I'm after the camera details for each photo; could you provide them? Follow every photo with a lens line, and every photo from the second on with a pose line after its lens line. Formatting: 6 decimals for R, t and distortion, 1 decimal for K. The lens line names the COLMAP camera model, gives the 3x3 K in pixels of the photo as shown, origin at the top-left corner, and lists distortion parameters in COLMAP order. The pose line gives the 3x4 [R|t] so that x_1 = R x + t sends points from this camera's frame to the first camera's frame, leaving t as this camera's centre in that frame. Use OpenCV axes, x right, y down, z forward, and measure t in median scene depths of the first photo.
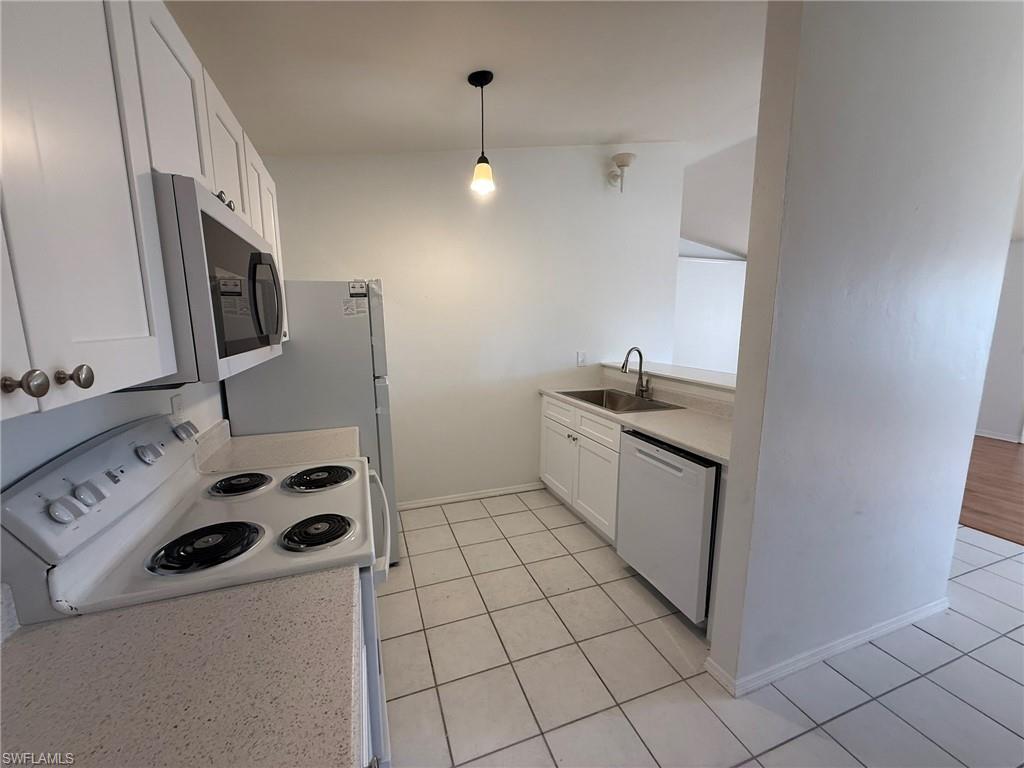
lens RADIAL K [[408.9, 0, 510.3], [0, 408.9, 384.4], [0, 0, 1]] dist [0.000205, -0.000316]
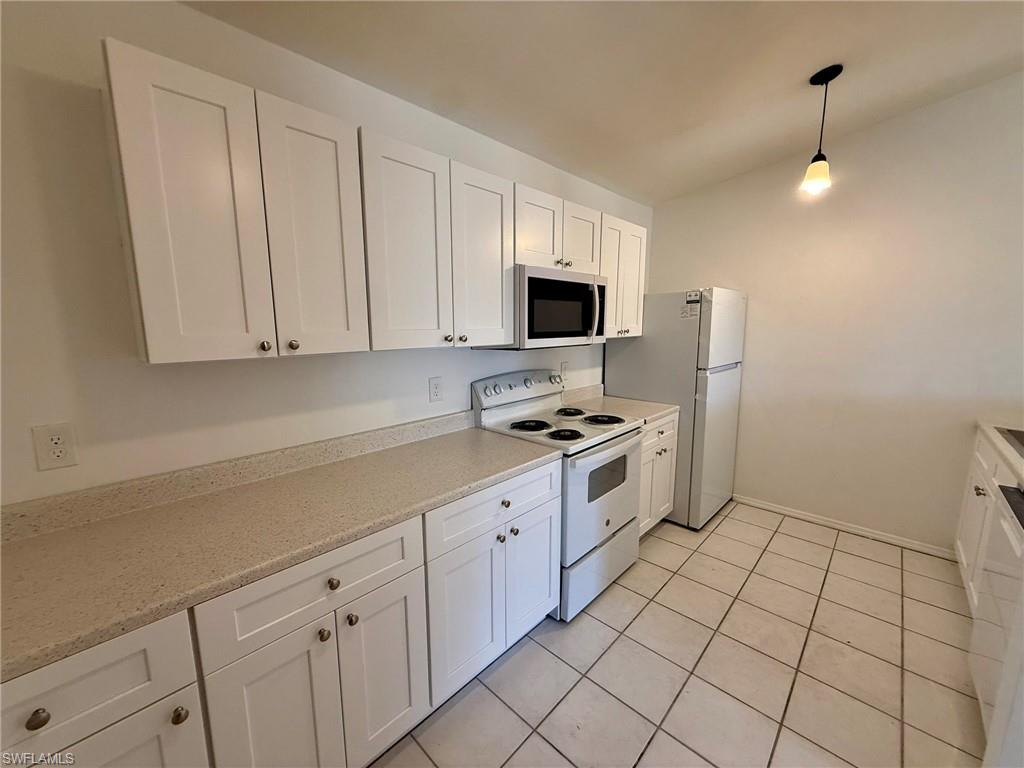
lens RADIAL K [[408.9, 0, 505.1], [0, 408.9, 384.4], [0, 0, 1]] dist [0.000205, -0.000316]
pose [[0.438961, 0.140156, -0.887507, 0.522824], [-0.139808, 0.986383, 0.086621, 0.003328], [0.887562, 0.086057, 0.452579, -0.056628]]
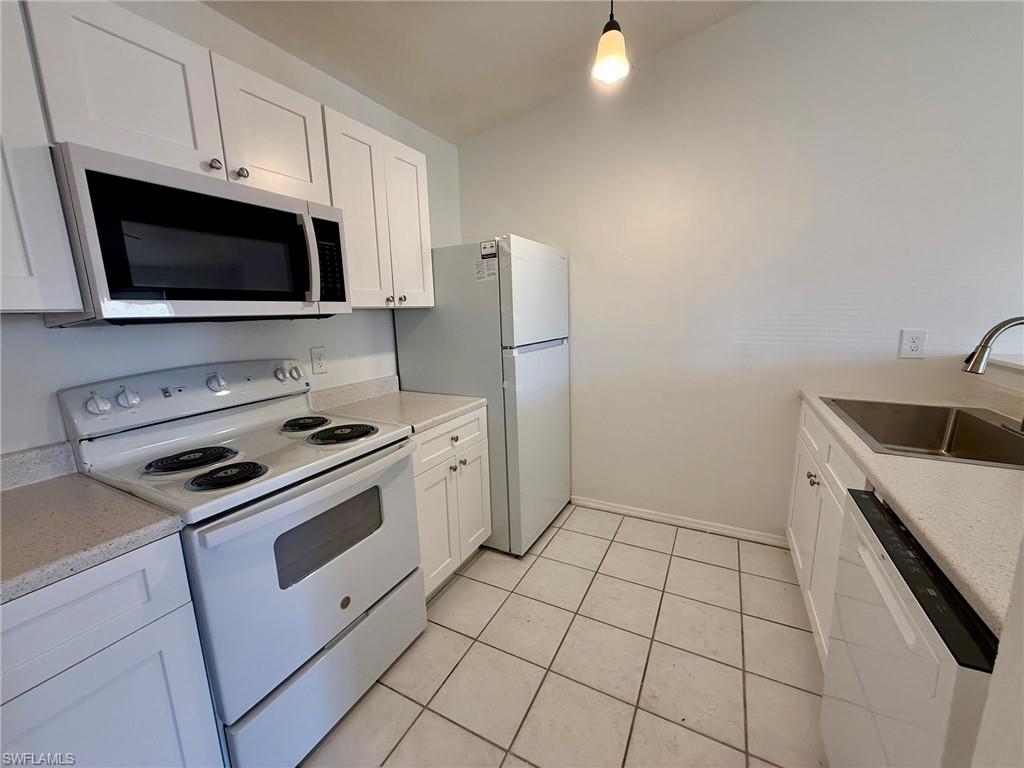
lens RADIAL K [[408.9, 0, 506.0], [0, 408.9, 384.9], [0, 0, 1]] dist [0.000205, -0.000316]
pose [[0.664398, 0.119584, -0.737750, 0.364387], [-0.092466, 0.992685, 0.077634, -0.005757], [0.741637, 0.016637, 0.670595, 0.416626]]
